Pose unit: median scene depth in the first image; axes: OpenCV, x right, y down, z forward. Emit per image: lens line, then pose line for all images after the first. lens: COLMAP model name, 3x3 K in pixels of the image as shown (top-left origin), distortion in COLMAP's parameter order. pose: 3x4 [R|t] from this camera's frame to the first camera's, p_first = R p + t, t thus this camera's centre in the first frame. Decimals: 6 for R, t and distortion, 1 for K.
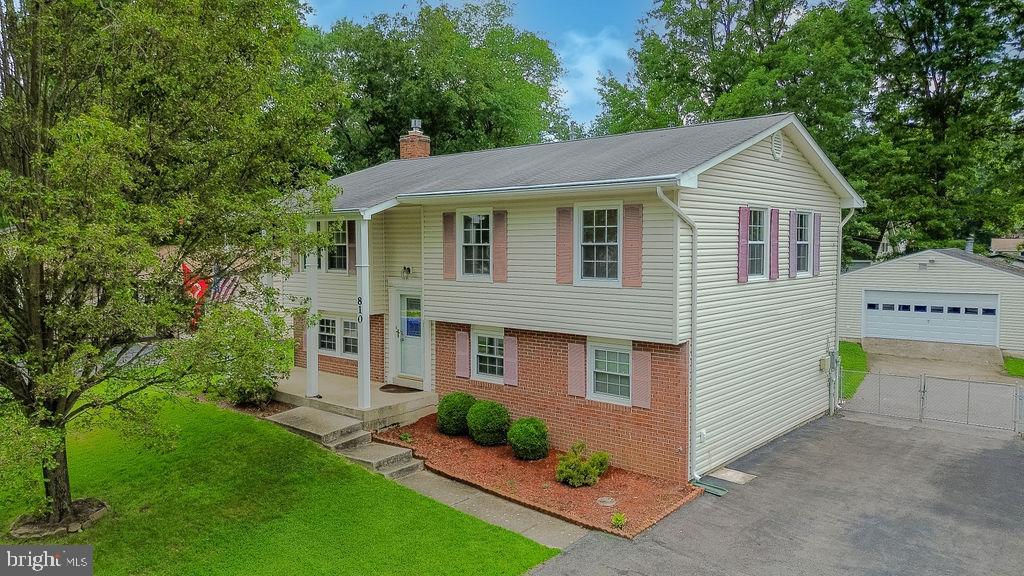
lens RADIAL K [[722.2, 0, 511.8], [0, 722.2, 283.5], [0, 0, 1]] dist [0.074038, -0.072082]
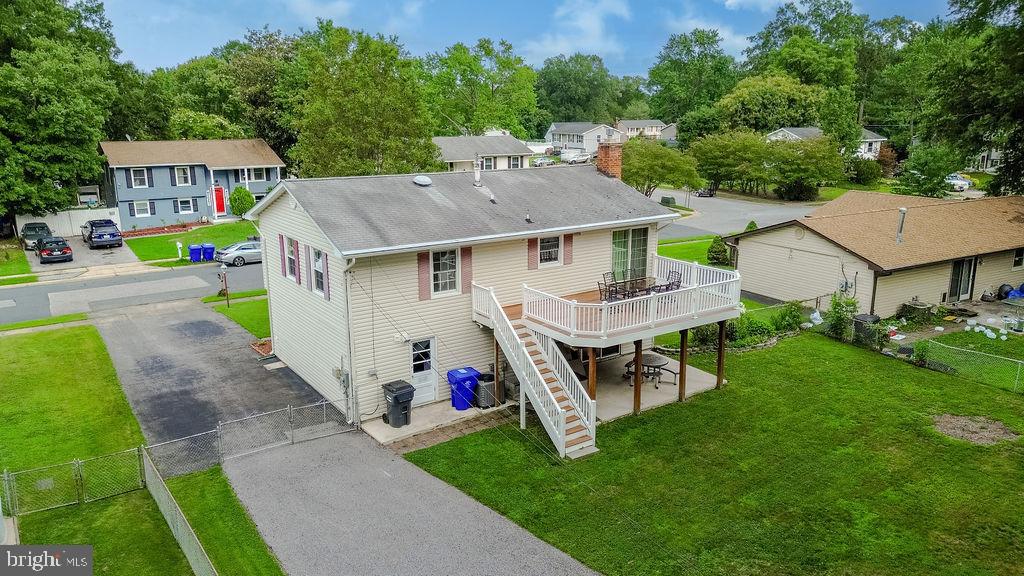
lens RADIAL K [[722.2, 0, 511.8], [0, 722.2, 283.5], [0, 0, 1]] dist [0.074038, -0.072082]
pose [[-0.246612, 0.219677, -0.943888, 1.874394], [-0.048515, 0.969950, 0.238418, -0.438044], [0.967899, 0.104590, -0.228544, 1.956937]]
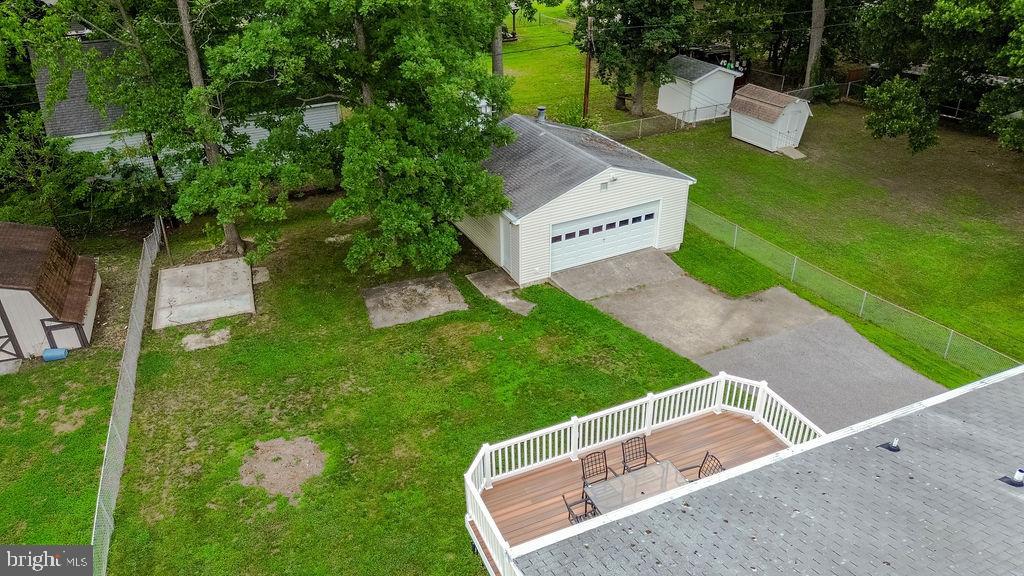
lens RADIAL K [[722.2, 0, 511.8], [0, 722.2, 283.5], [0, 0, 1]] dist [0.074038, -0.072082]
pose [[0.418605, -0.445108, 0.791611, -0.511167], [0.062844, 0.883765, 0.463693, -0.755240], [-0.905991, -0.144356, 0.397920, 1.701054]]
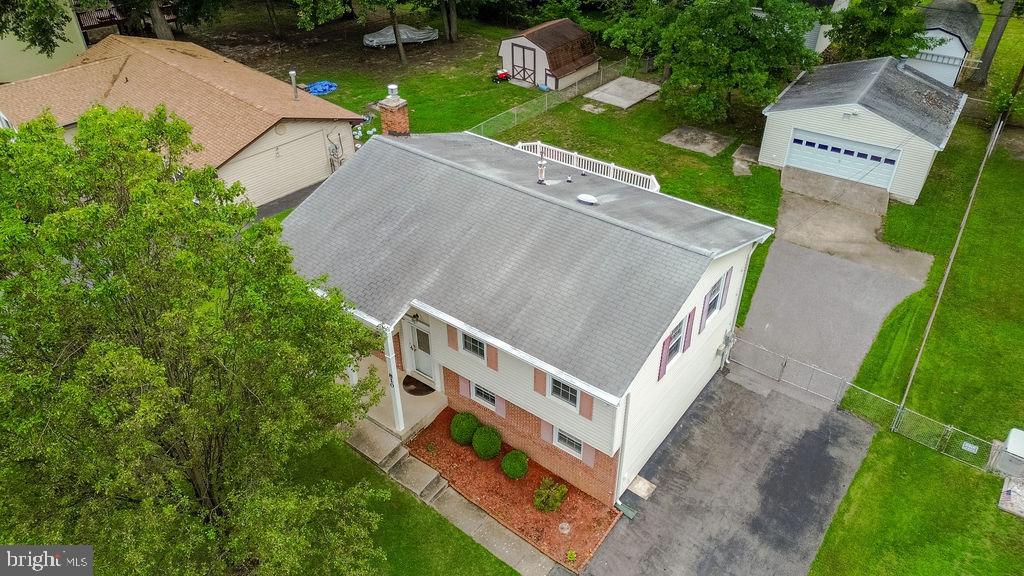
lens RADIAL K [[722.2, 0, 511.8], [0, 722.2, 283.5], [0, 0, 1]] dist [0.074038, -0.072082]
pose [[0.997480, -0.045278, 0.054618, -0.051116], [0.009245, 0.846252, 0.532702, -0.937715], [-0.070340, -0.530855, 0.844539, -0.101065]]
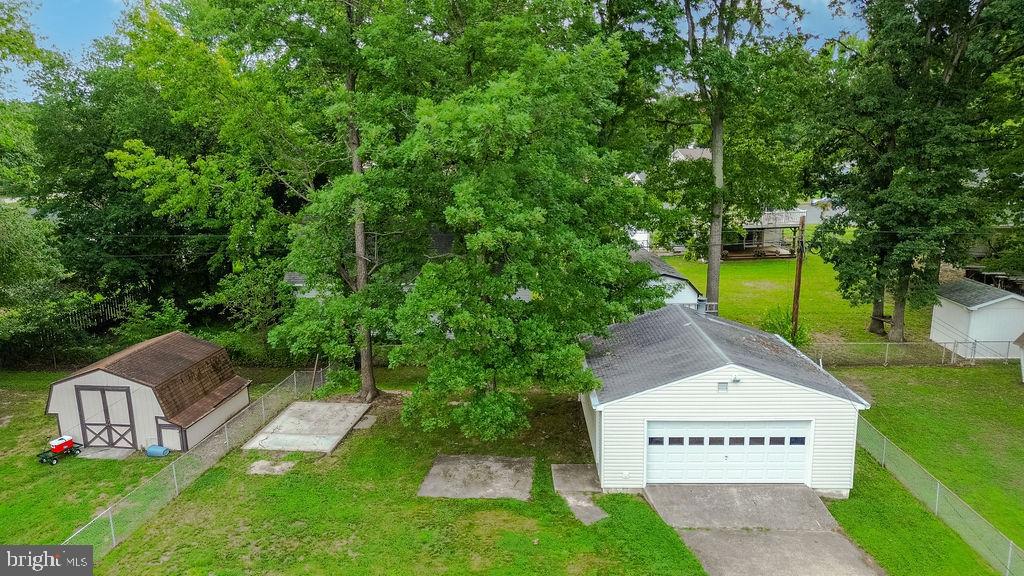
lens RADIAL K [[722.2, 0, 511.8], [0, 722.2, 283.5], [0, 0, 1]] dist [0.074038, -0.072082]
pose [[0.793539, -0.128432, 0.594812, -0.007440], [0.045845, 0.987314, 0.152018, -0.543556], [-0.606790, -0.093363, 0.789360, 1.336656]]
